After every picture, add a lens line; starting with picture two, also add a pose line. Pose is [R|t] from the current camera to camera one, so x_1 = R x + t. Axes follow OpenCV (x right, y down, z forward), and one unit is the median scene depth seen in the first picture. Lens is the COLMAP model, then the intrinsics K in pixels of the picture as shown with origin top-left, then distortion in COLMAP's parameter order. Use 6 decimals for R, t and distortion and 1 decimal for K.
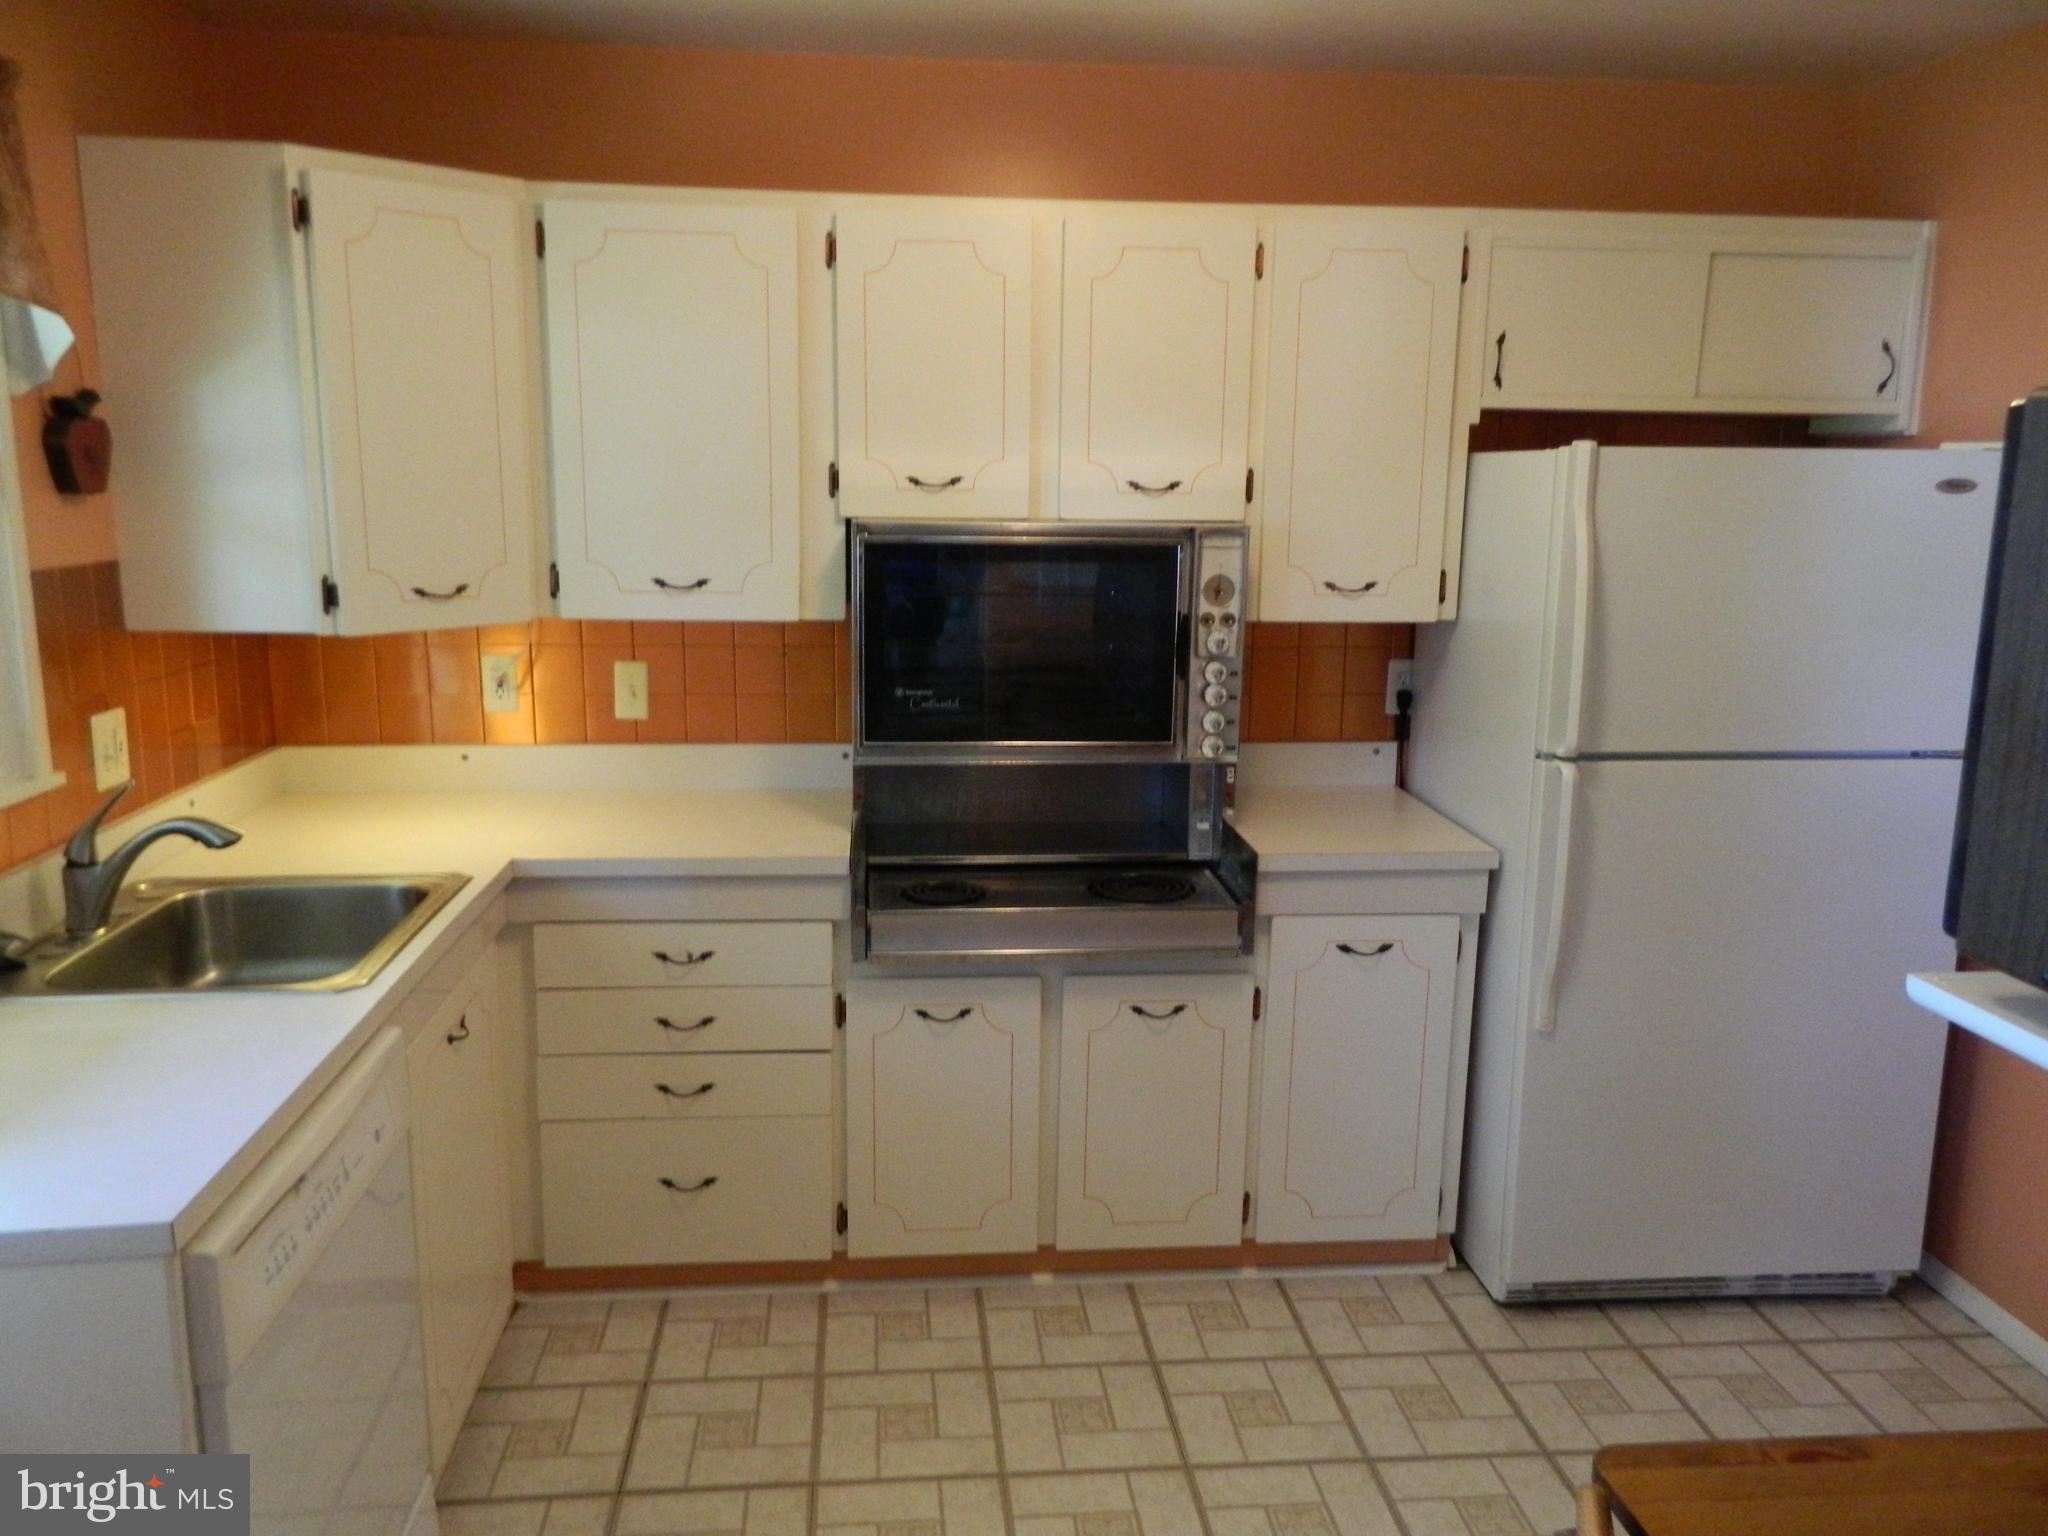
lens RADIAL K [[1552.5, 0, 1020.8], [0, 1552.5, 764.0], [0, 0, 1]] dist [0.023383, -0.006376]
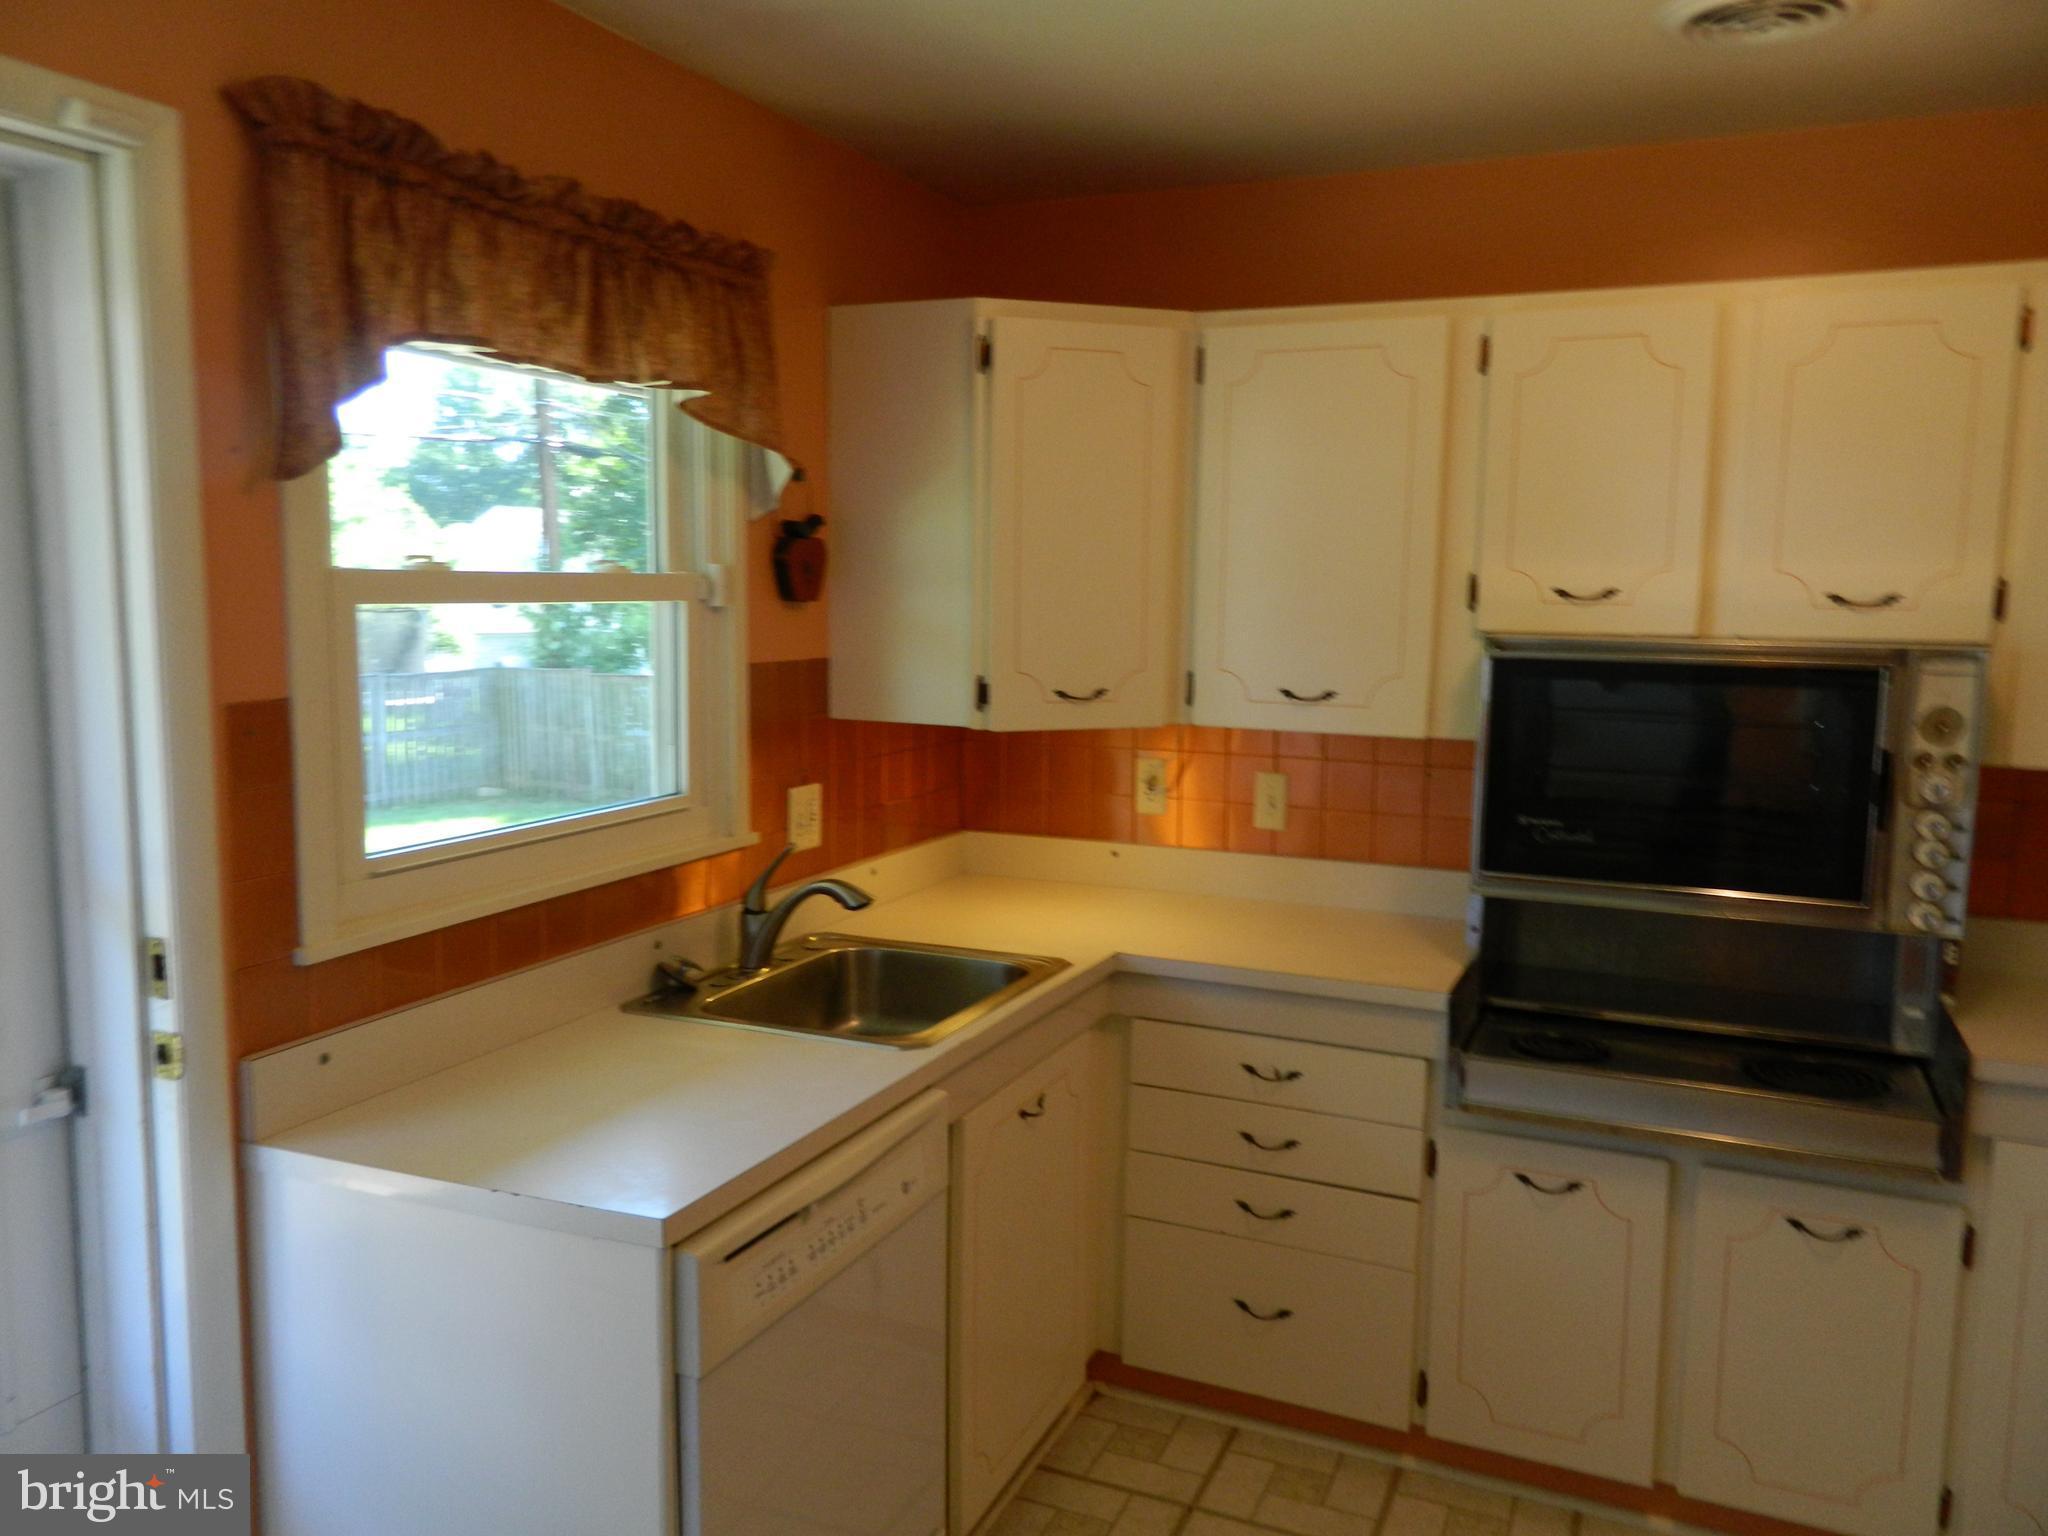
lens RADIAL K [[1552.5, 0, 1021.1], [0, 1552.5, 764.9], [0, 0, 1]] dist [0.023383, -0.006376]
pose [[0.874440, 0.055755, -0.481919, 0.102891], [-0.095186, 0.993784, -0.057740, 0.002737], [0.475703, 0.096362, 0.874311, 0.050893]]
